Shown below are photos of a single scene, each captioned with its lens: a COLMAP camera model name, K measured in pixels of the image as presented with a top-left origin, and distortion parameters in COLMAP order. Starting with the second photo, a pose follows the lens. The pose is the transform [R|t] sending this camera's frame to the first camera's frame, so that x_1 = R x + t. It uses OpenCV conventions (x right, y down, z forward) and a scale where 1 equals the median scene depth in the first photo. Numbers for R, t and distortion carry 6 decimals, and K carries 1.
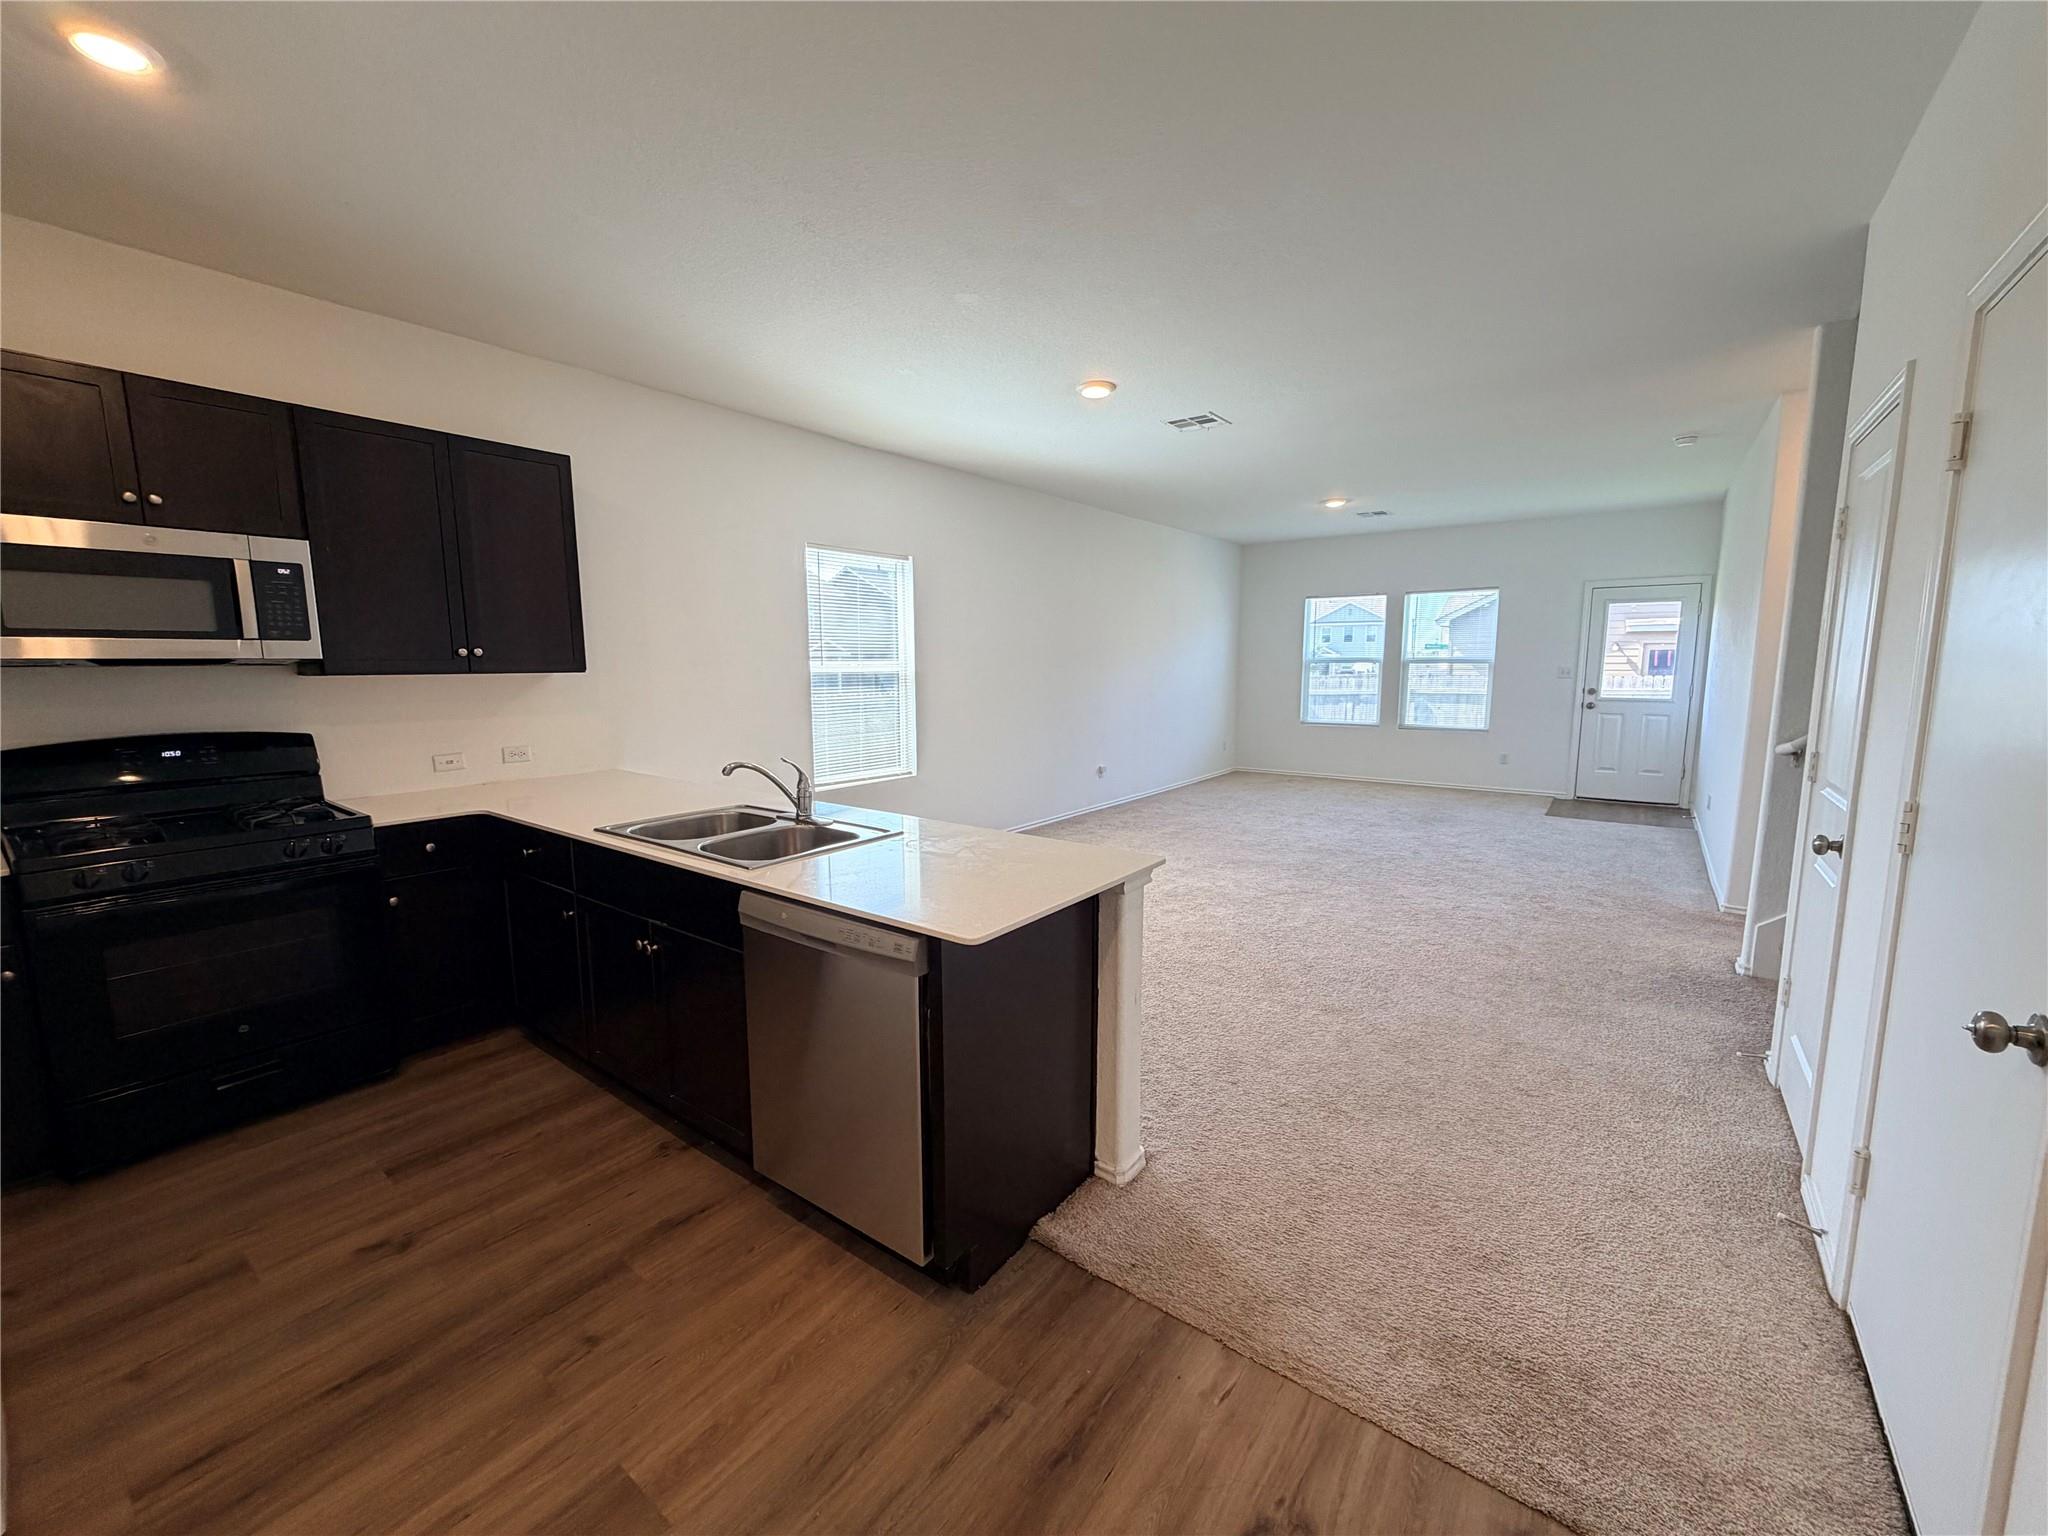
lens RADIAL K [[818.1, 0, 1023.2], [0, 818.1, 768.9], [0, 0, 1]] dist [-0.000619, -0.000231]
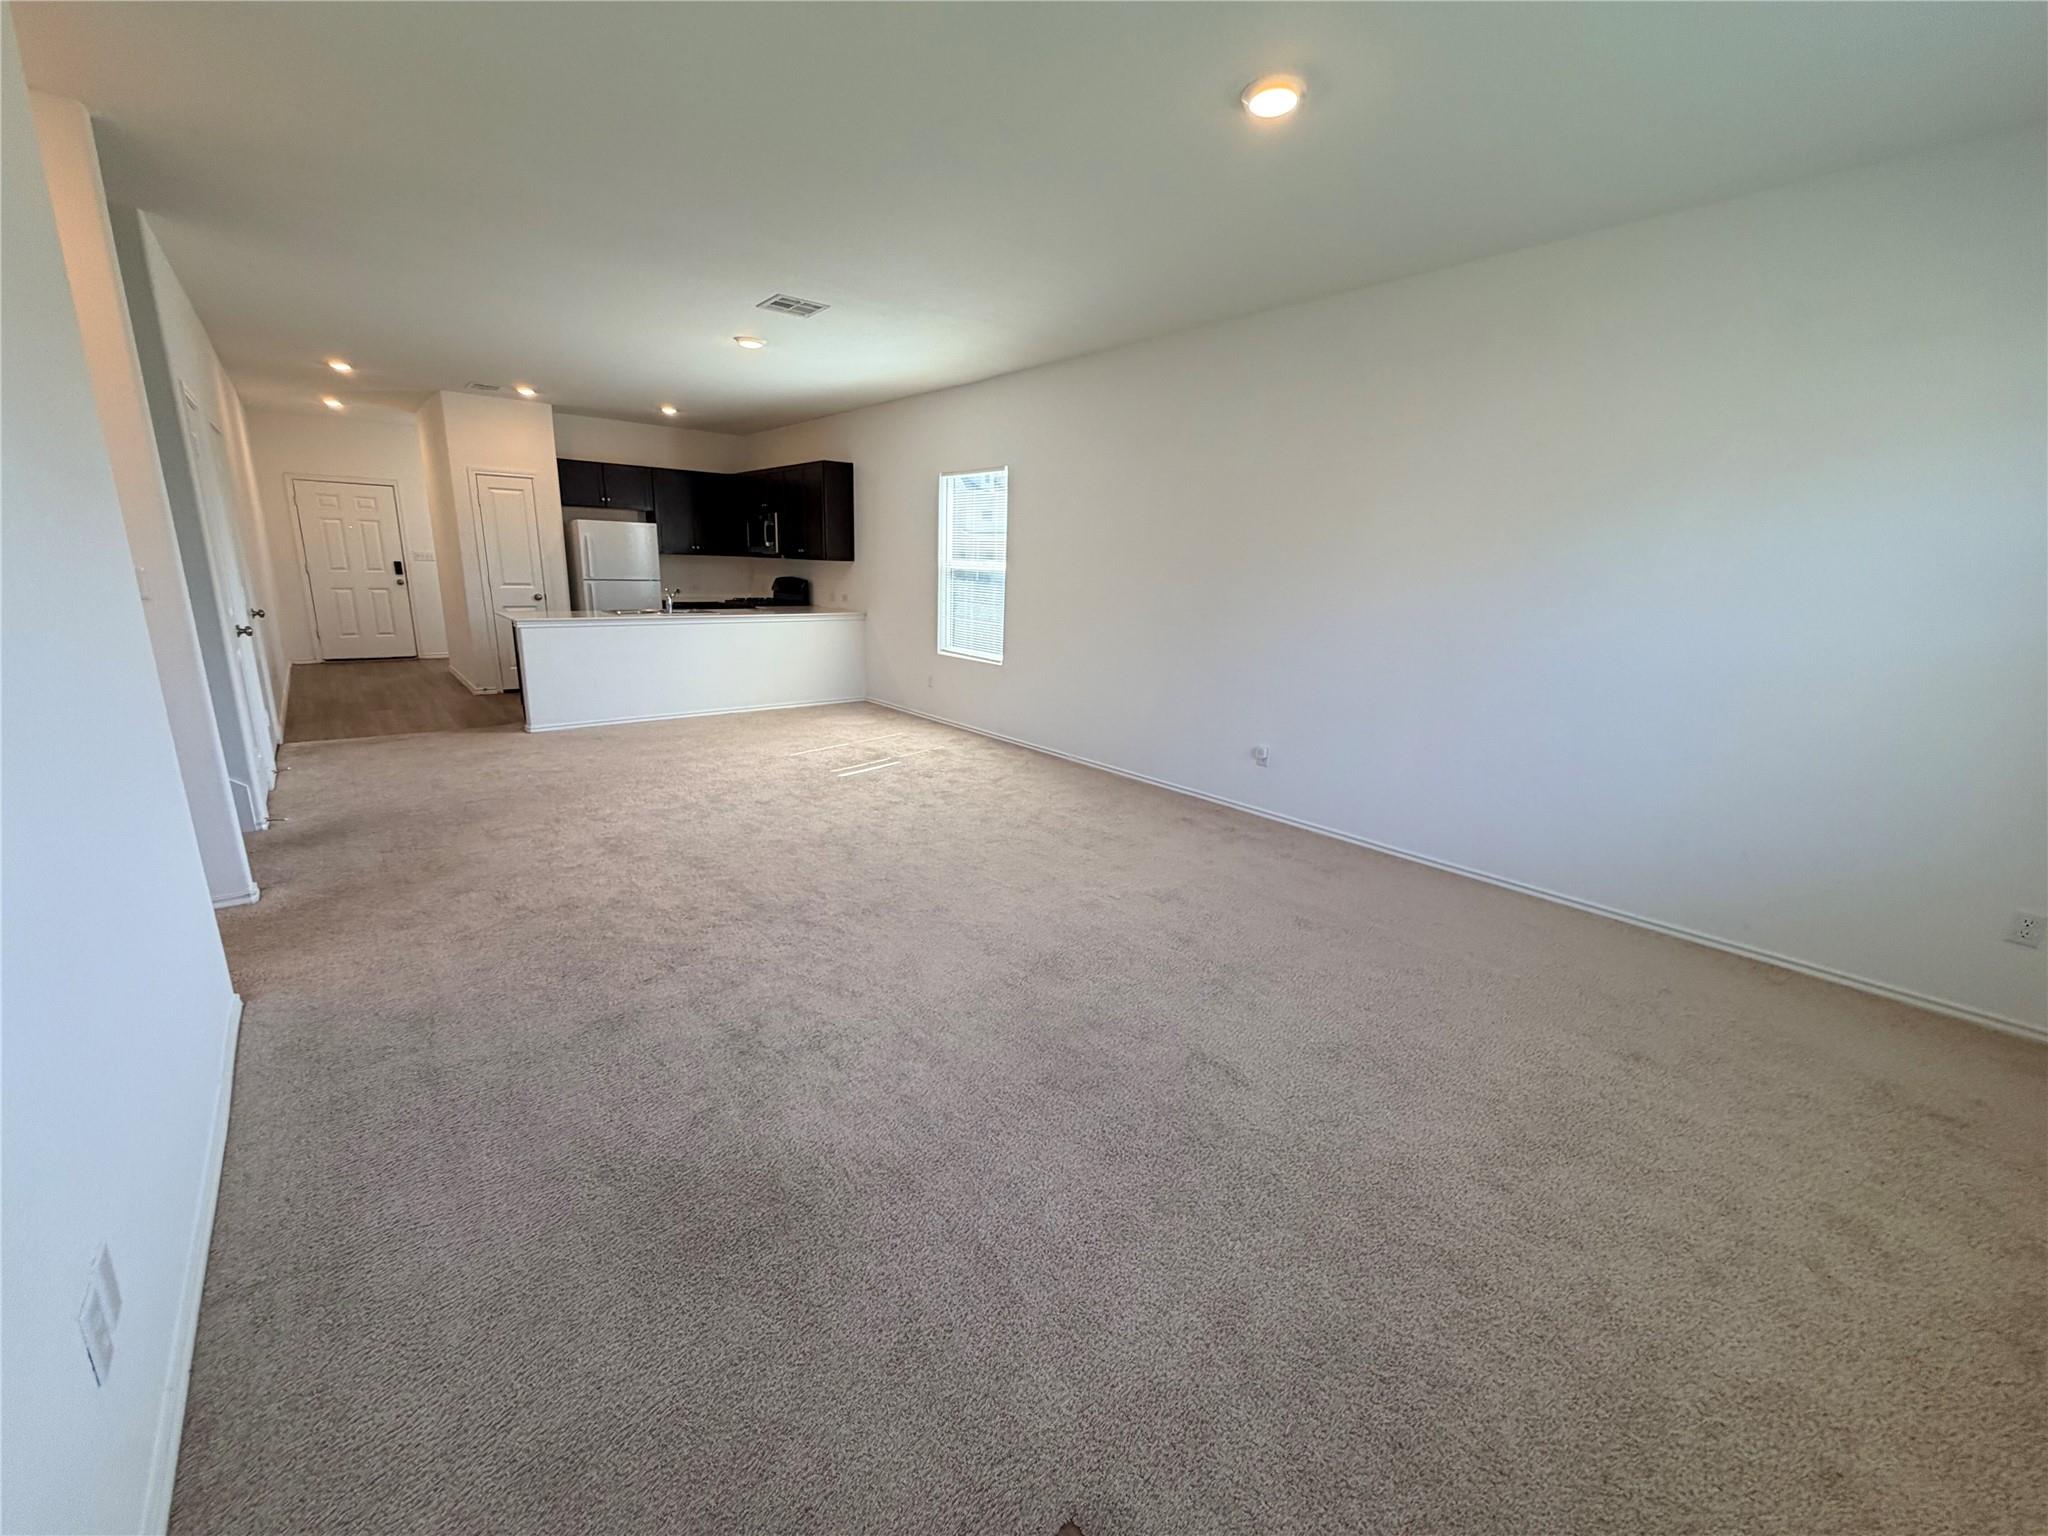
lens RADIAL K [[818.1, 0, 1016.8], [0, 818.1, 770.5], [0, 0, 1]] dist [-0.000619, -0.000231]
pose [[-0.232715, 0.238479, -0.942853, 2.011120], [-0.159352, 0.947017, 0.278864, -0.360660], [0.959401, 0.215141, -0.182383, 2.611457]]
